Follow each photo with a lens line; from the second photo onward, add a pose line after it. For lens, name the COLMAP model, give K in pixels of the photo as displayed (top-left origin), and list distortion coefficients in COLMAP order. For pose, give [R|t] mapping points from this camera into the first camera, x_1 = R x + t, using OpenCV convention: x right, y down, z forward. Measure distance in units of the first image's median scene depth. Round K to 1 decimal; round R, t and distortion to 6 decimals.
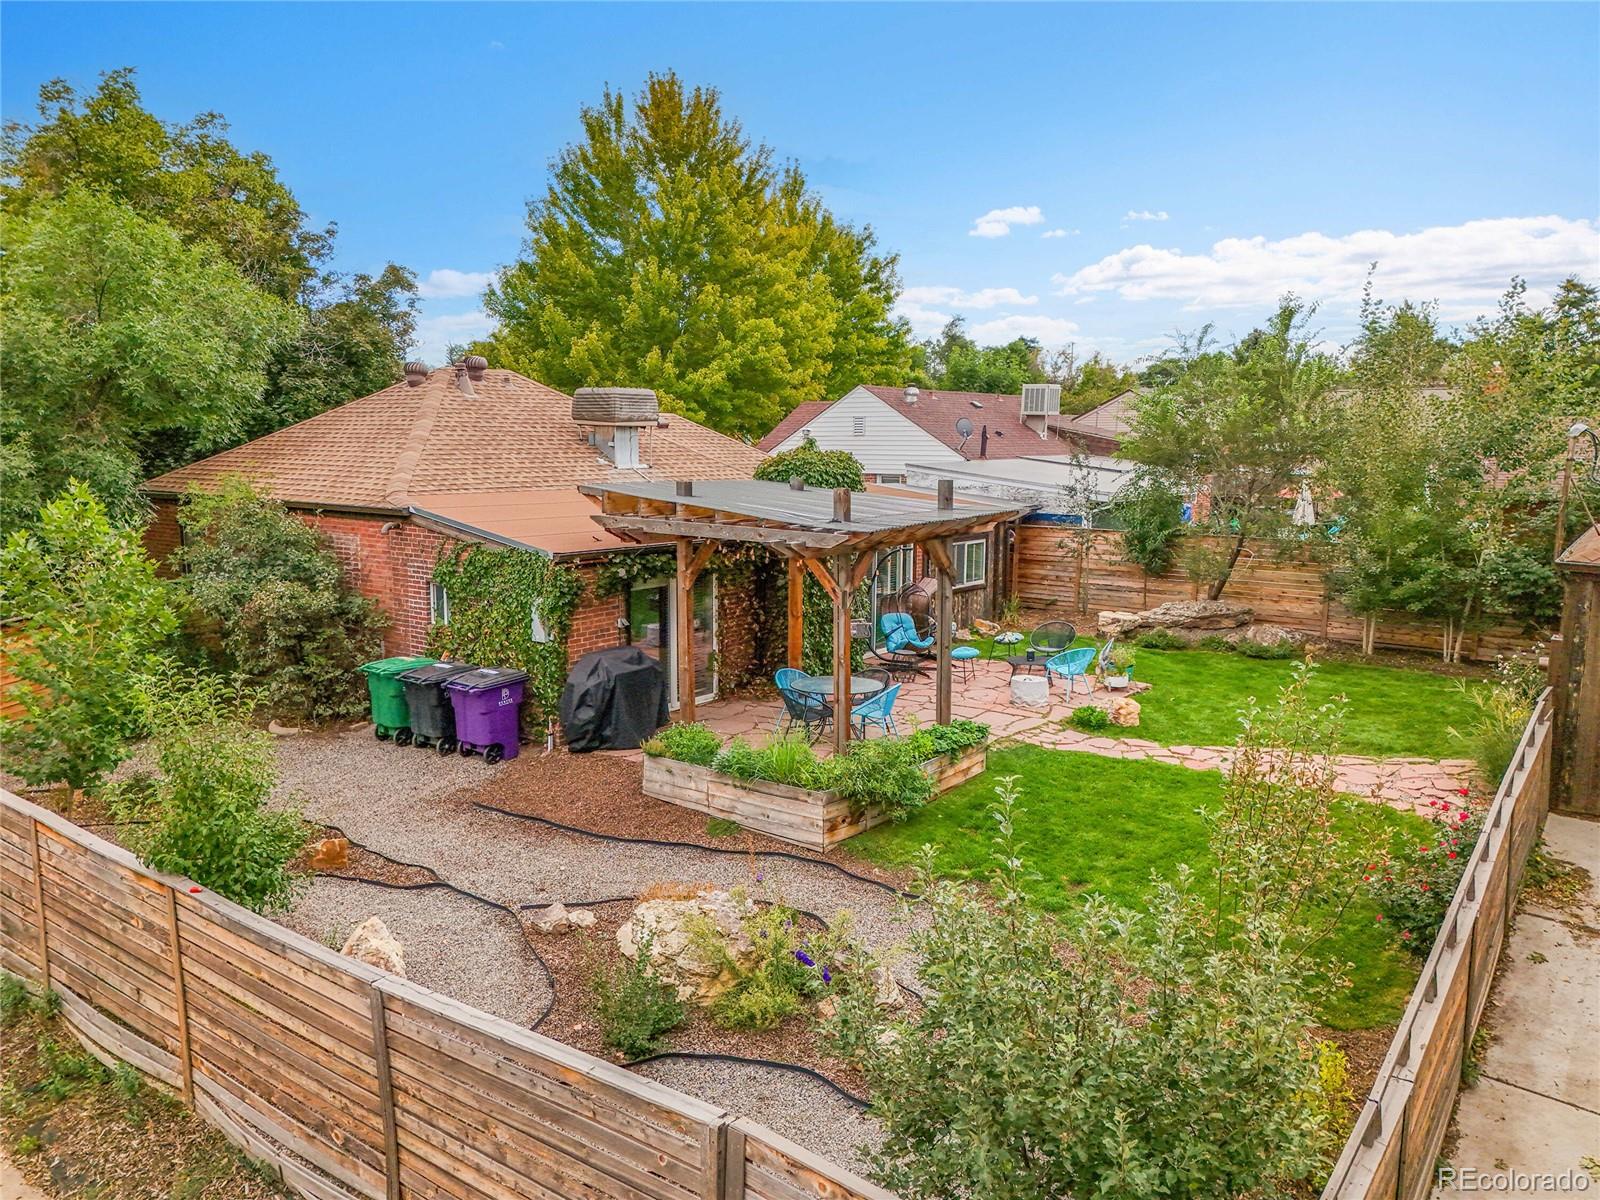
lens RADIAL K [[1171.7, 0, 804.7], [0, 1171.7, 602.0], [0, 0, 1]] dist [0.033679, -0.025065]
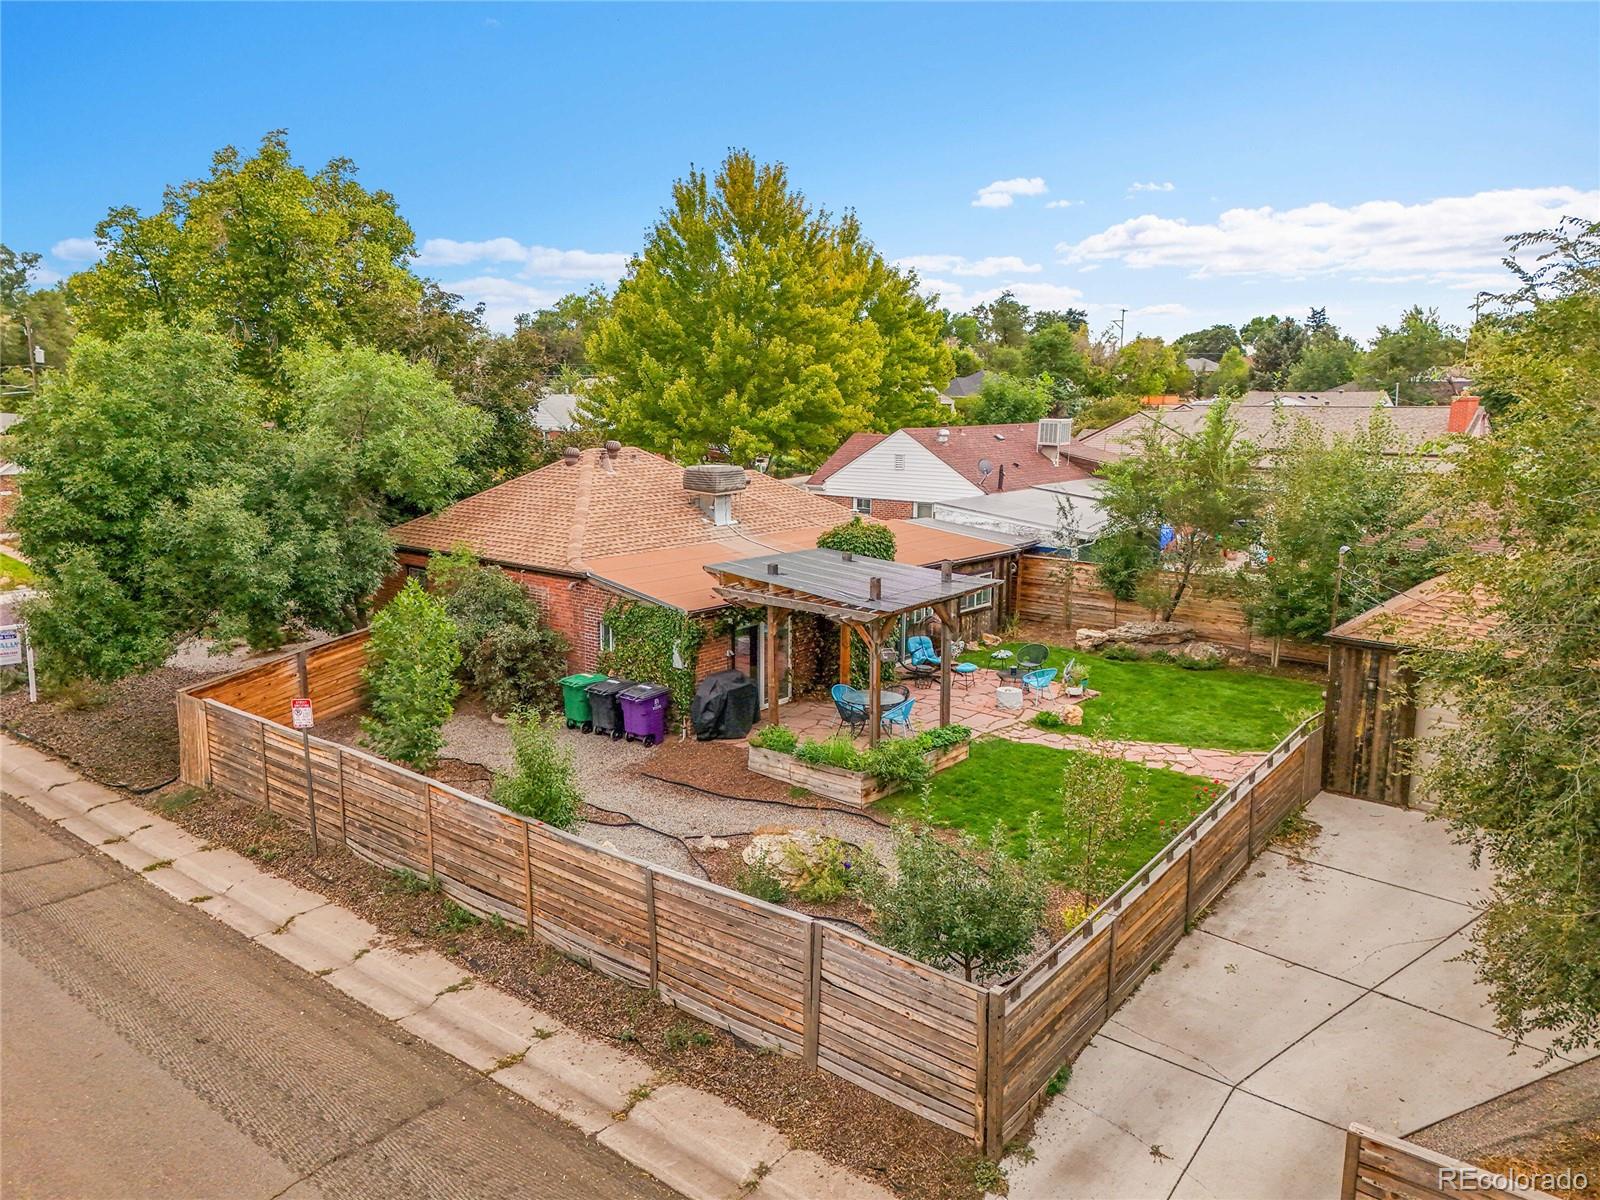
lens RADIAL K [[1171.7, 0, 798.4], [0, 1171.7, 600.7], [0, 0, 1]] dist [0.033679, -0.025065]
pose [[0.998708, 0.006913, -0.050345, 0.006325], [-0.004886, 0.999177, 0.040270, -0.110119], [0.050582, -0.039972, 0.997920, -0.484860]]
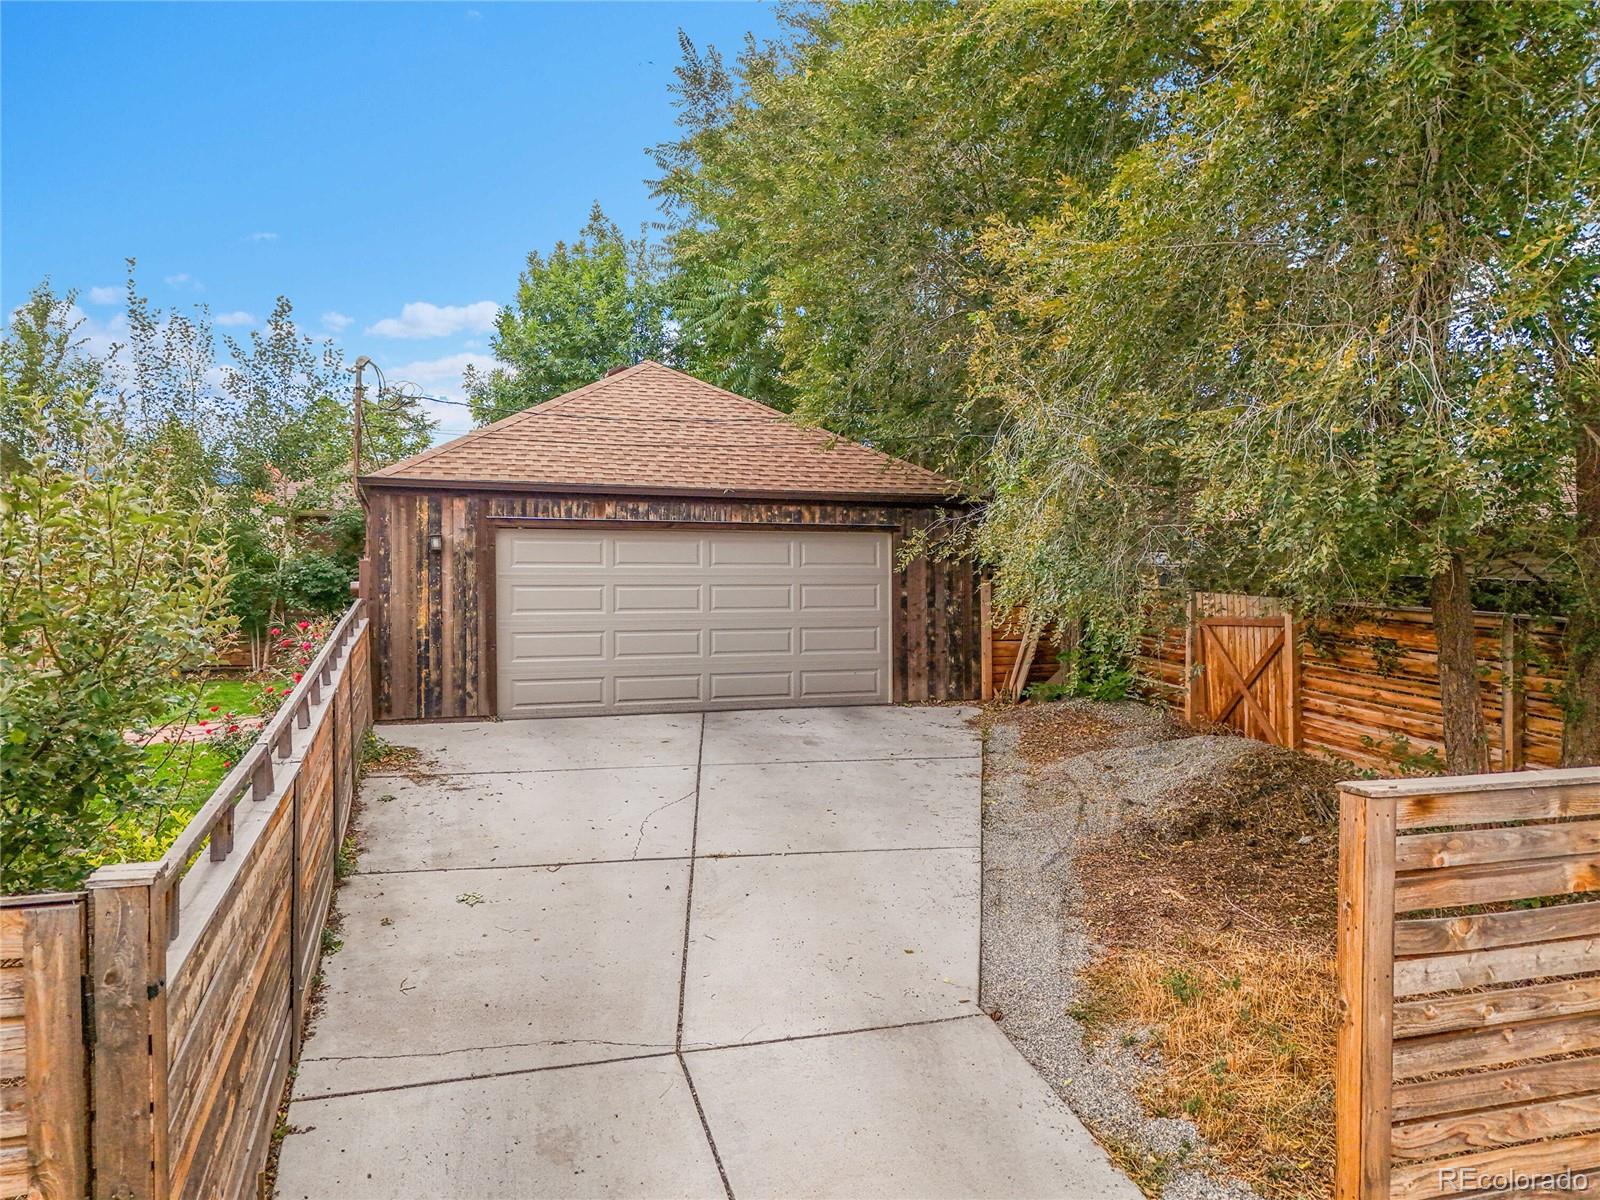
lens RADIAL K [[1171.7, 0, 804.4], [0, 1171.7, 598.3], [0, 0, 1]] dist [0.033679, -0.025065]
pose [[0.580594, -0.013053, 0.814089, 0.015790], [0.123985, 0.989628, -0.072556, 0.153329], [-0.804698, 0.143060, 0.576190, 0.081247]]
